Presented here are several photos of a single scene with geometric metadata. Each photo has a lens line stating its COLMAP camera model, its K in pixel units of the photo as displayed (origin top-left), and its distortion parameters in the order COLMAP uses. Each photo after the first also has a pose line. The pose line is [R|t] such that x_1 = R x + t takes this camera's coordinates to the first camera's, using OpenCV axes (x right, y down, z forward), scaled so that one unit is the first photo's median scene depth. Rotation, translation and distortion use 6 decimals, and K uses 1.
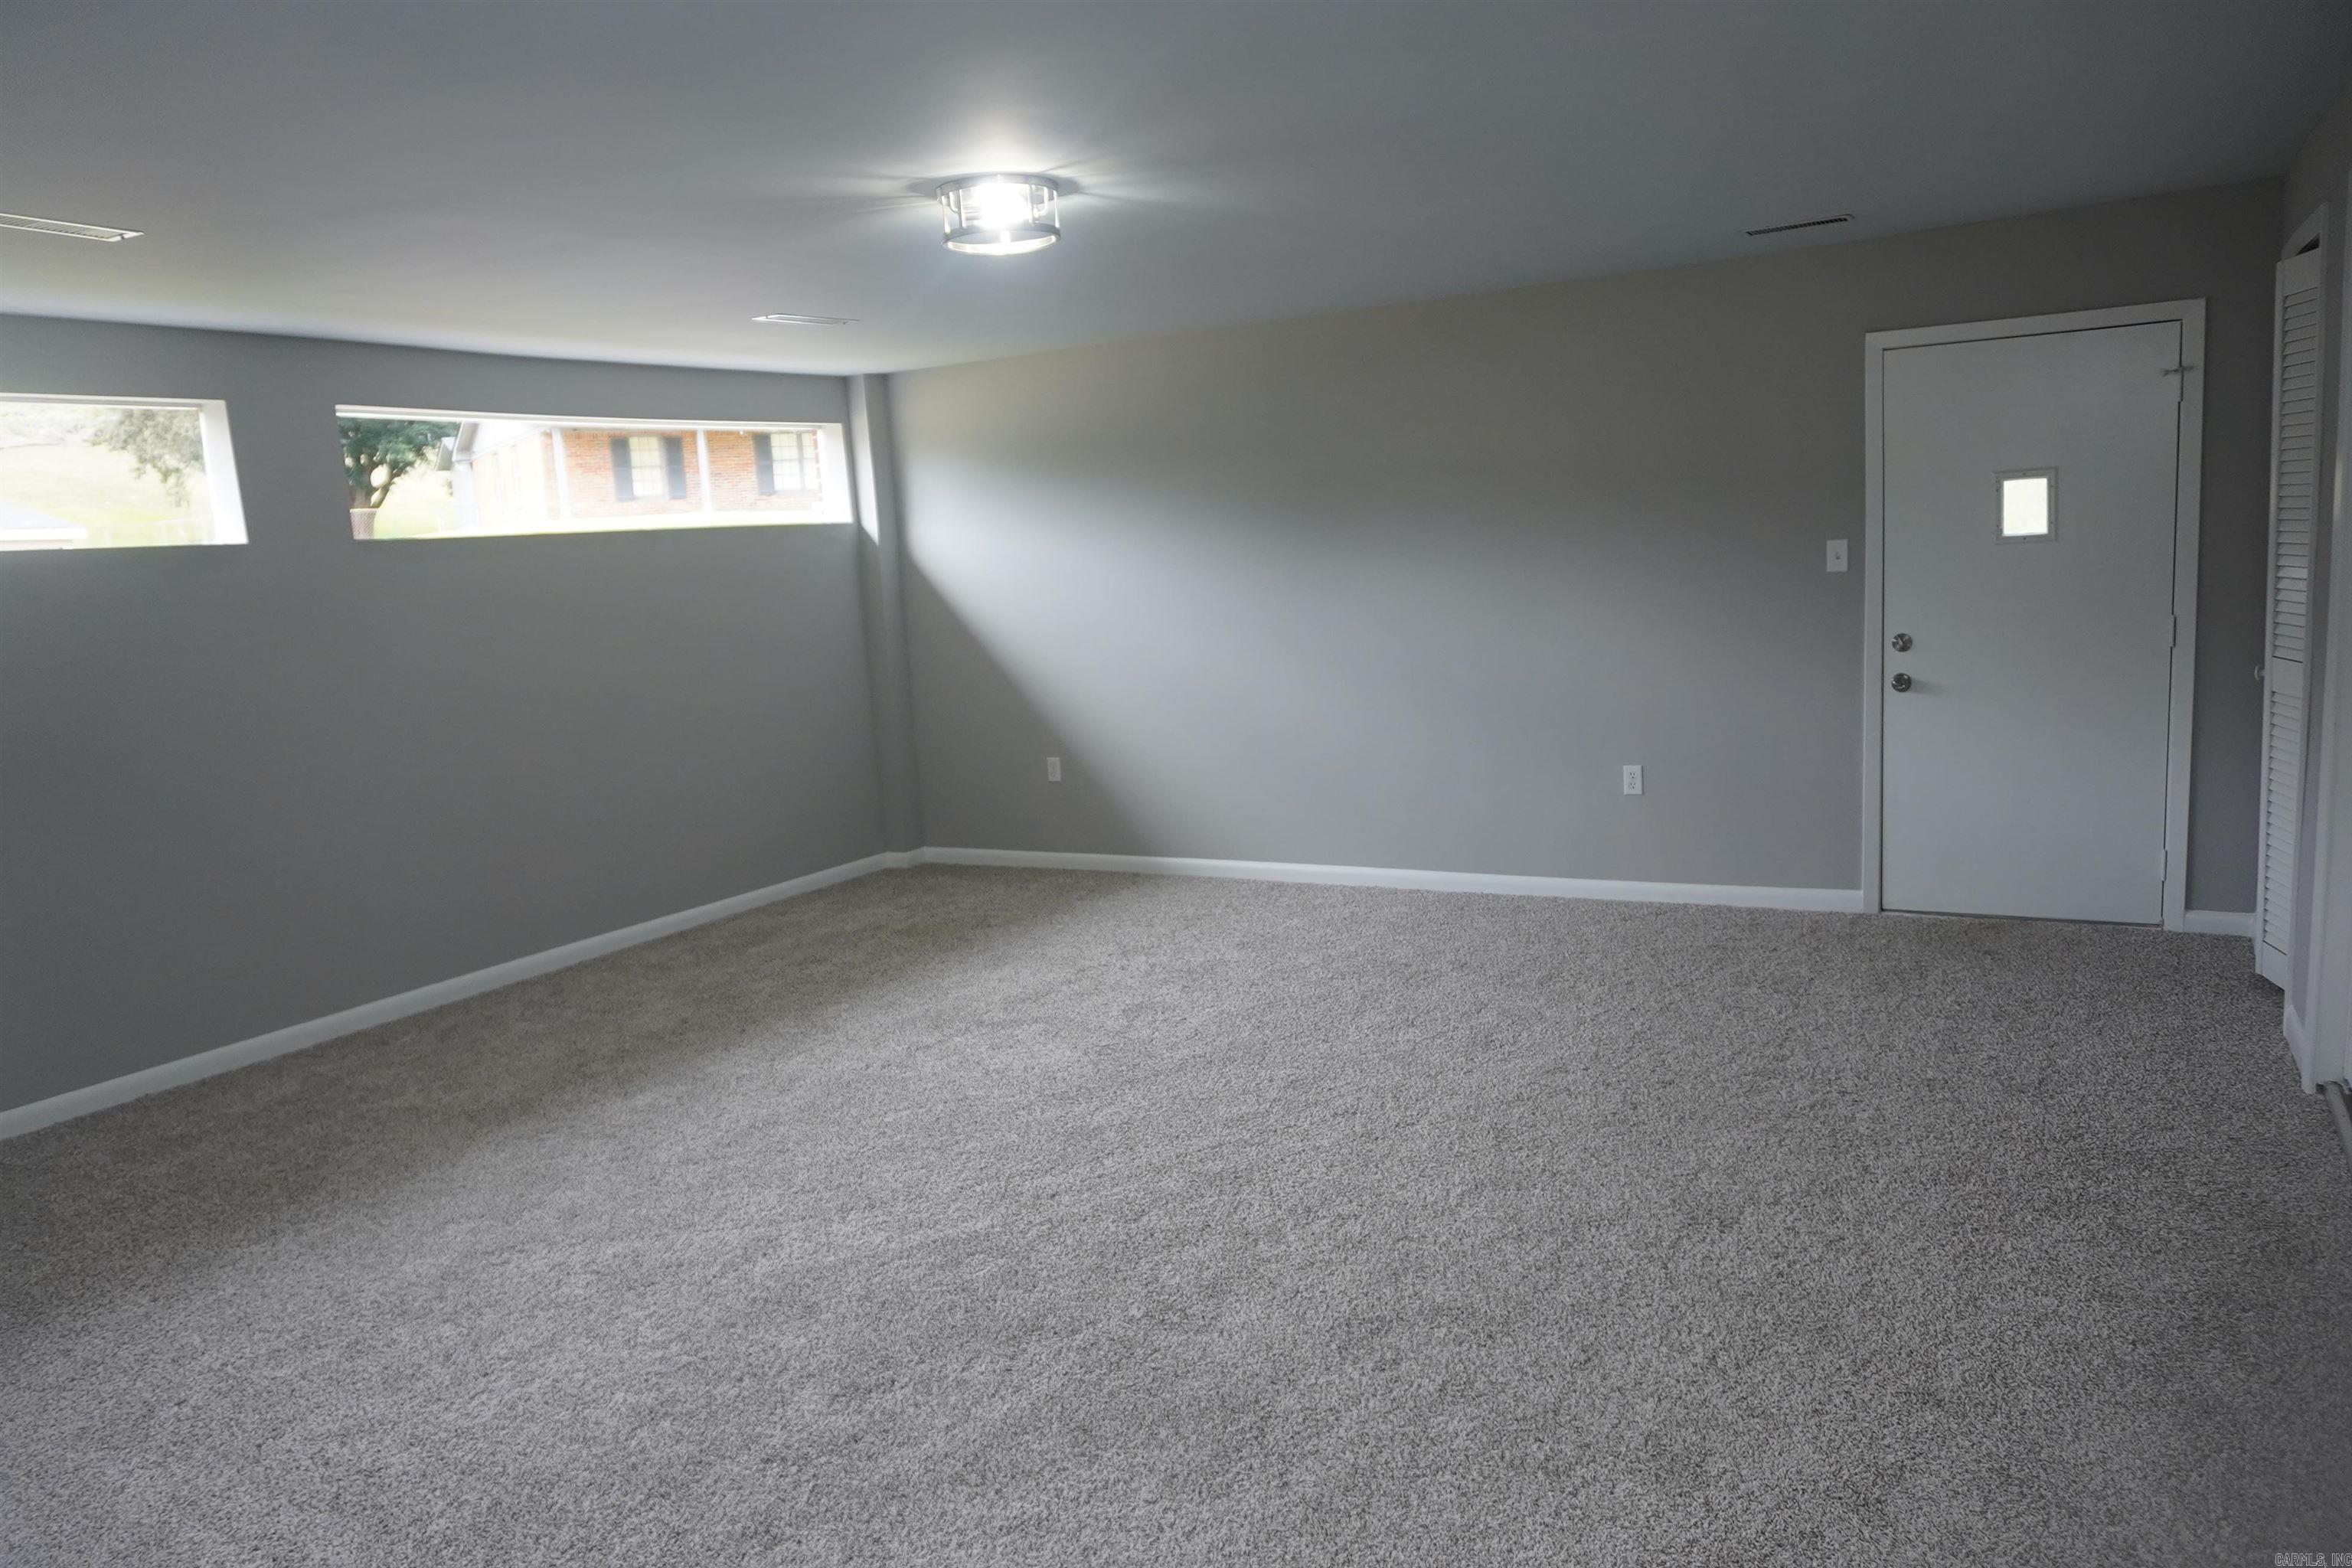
lens RADIAL K [[1614.6, 0, 1153.8], [0, 1614.6, 776.4], [0, 0, 1]] dist [-0.028714, 0.005153]
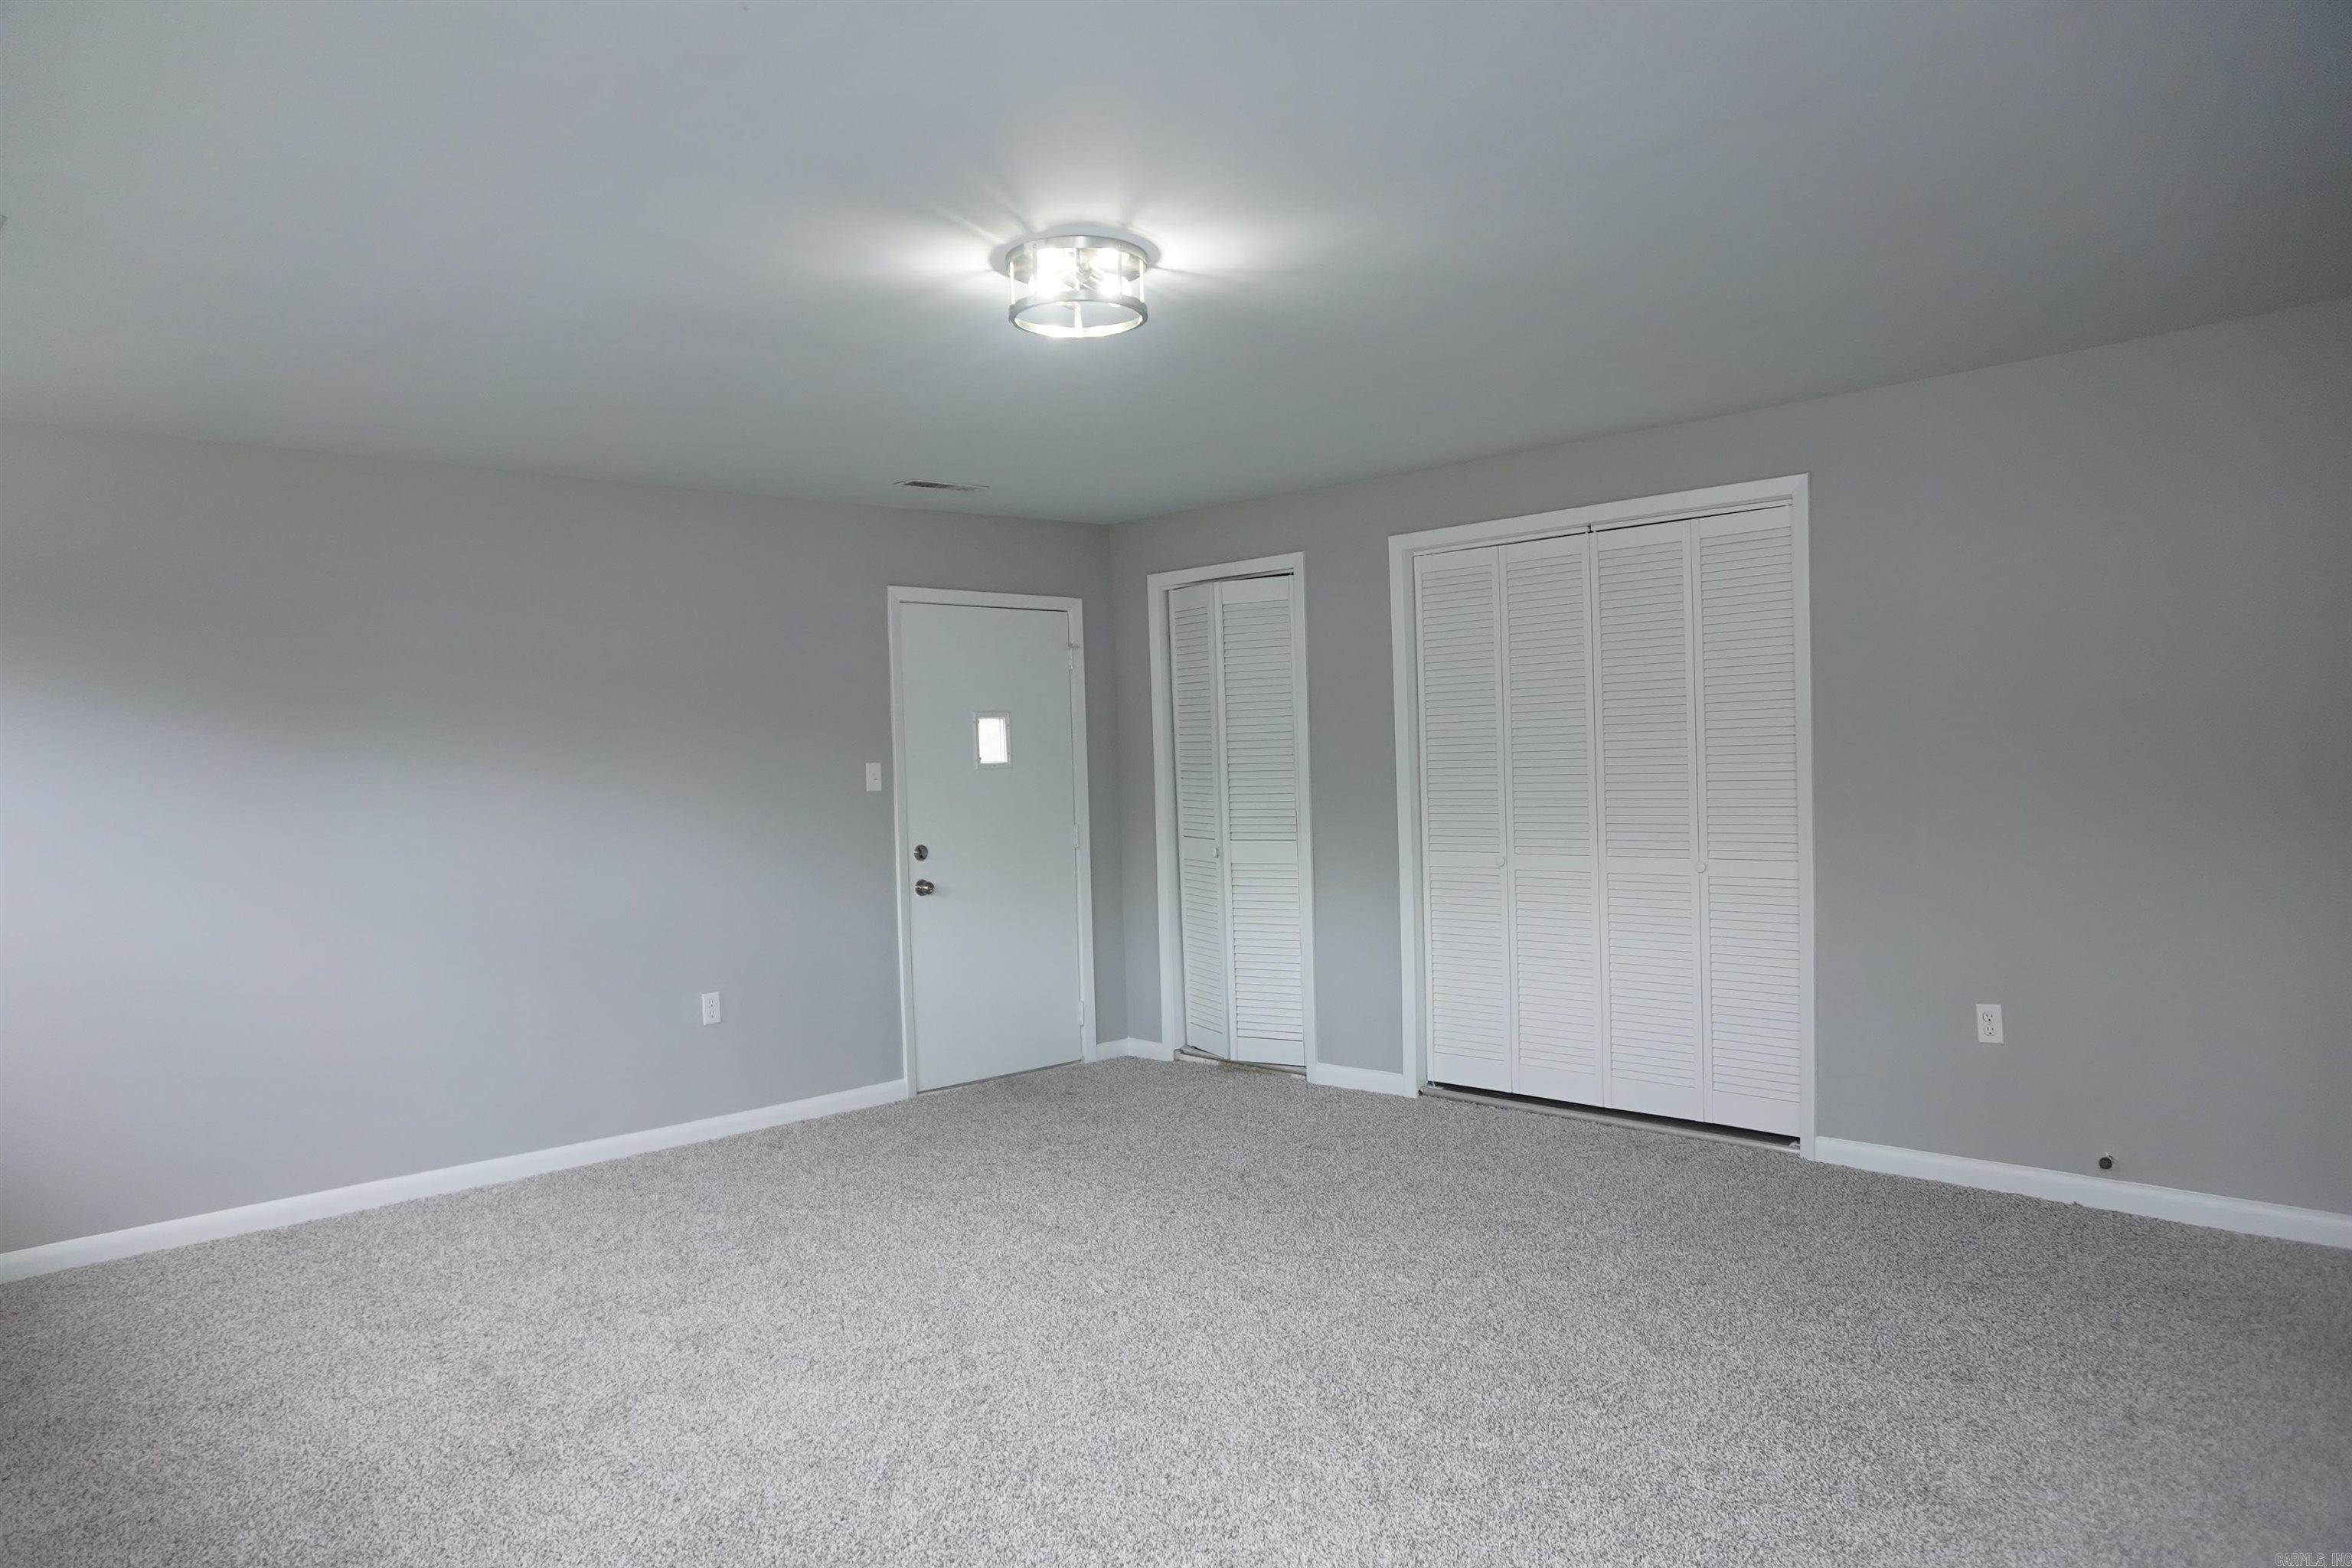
lens RADIAL K [[1614.6, 0, 1159.4], [0, 1614.6, 807.0], [0, 0, 1]] dist [-0.028714, 0.005153]
pose [[0.244753, 0.034794, 0.968961, -0.624533], [0.156878, 0.984767, -0.074988, -0.002014], [-0.956810, 0.170362, 0.235566, 0.566288]]
